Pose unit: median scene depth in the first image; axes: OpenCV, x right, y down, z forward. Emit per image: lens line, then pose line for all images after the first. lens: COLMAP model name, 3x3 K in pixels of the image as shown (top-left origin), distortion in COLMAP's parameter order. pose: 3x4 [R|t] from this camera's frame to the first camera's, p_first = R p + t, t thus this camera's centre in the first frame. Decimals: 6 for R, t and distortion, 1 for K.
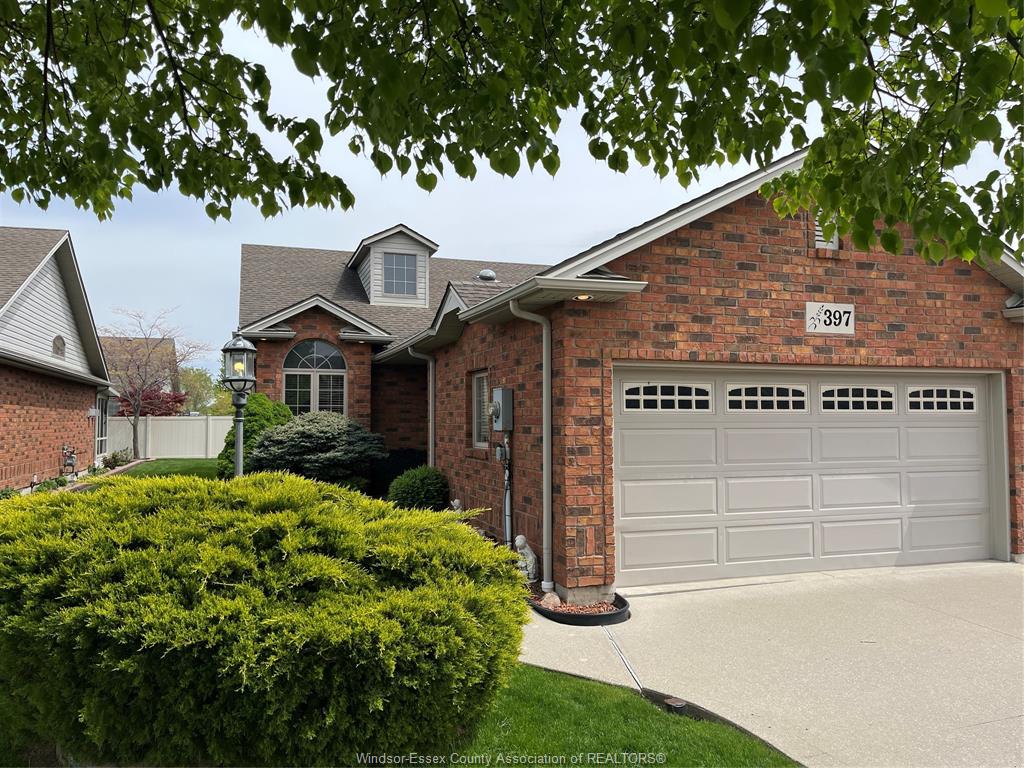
lens RADIAL K [[776.5, 0, 512.4], [0, 776.5, 387.4], [0, 0, 1]] dist [0.068842, -0.095496]
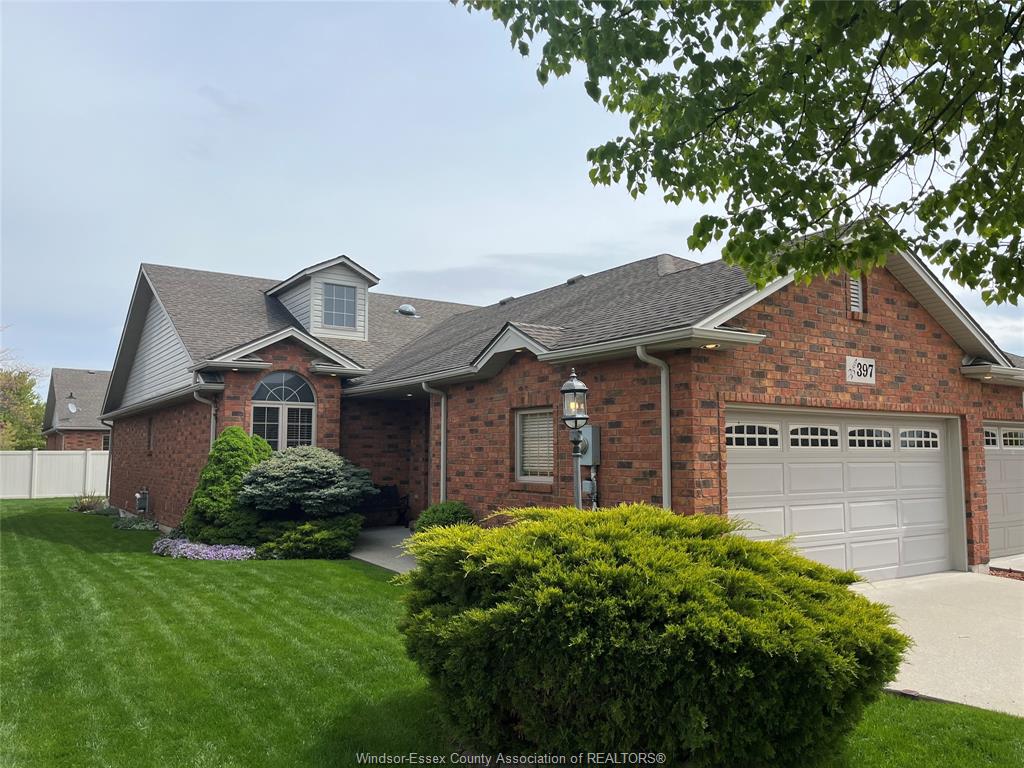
lens RADIAL K [[776.5, 0, 520.8], [0, 776.5, 387.3], [0, 0, 1]] dist [0.068842, -0.095496]
pose [[0.962933, 0.023810, 0.268688, -0.370964], [-0.012068, 0.998902, -0.045267, -0.001779], [-0.269471, 0.040347, 0.962163, -0.006246]]
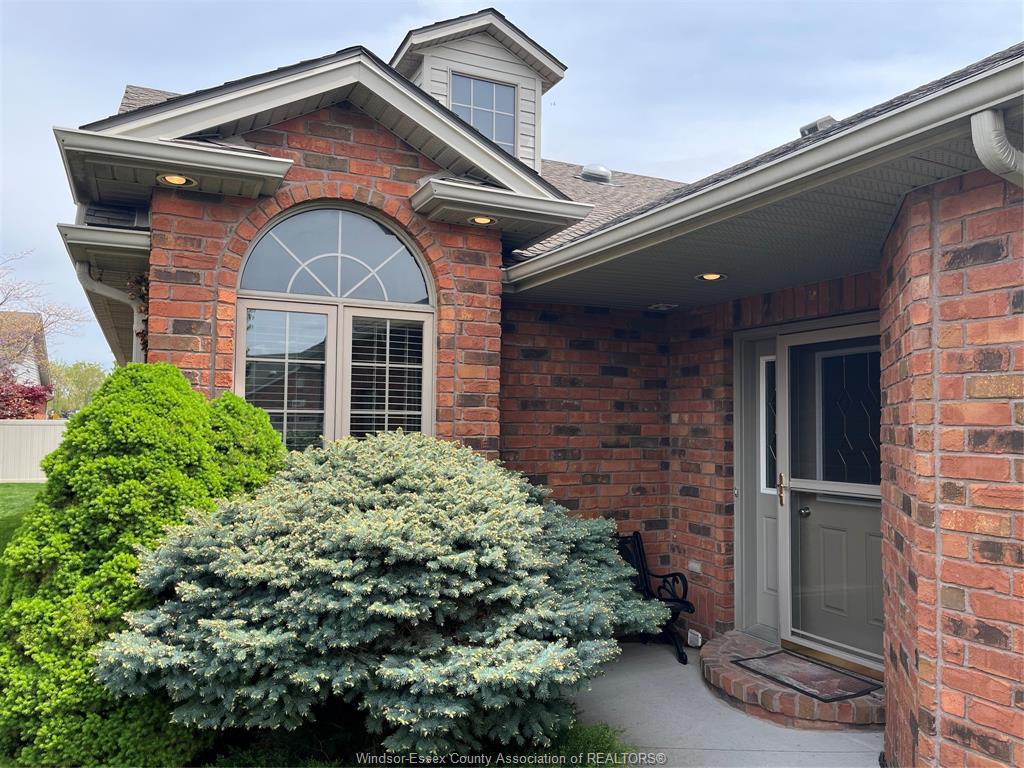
lens RADIAL K [[776.5, 0, 506.9], [0, 776.5, 389.1], [0, 0, 1]] dist [0.068842, -0.095496]
pose [[0.994443, 0.017688, 0.103778, -0.349621], [-0.017466, 0.999843, -0.003049, 0.022215], [-0.103816, 0.001219, 0.994596, 1.082537]]
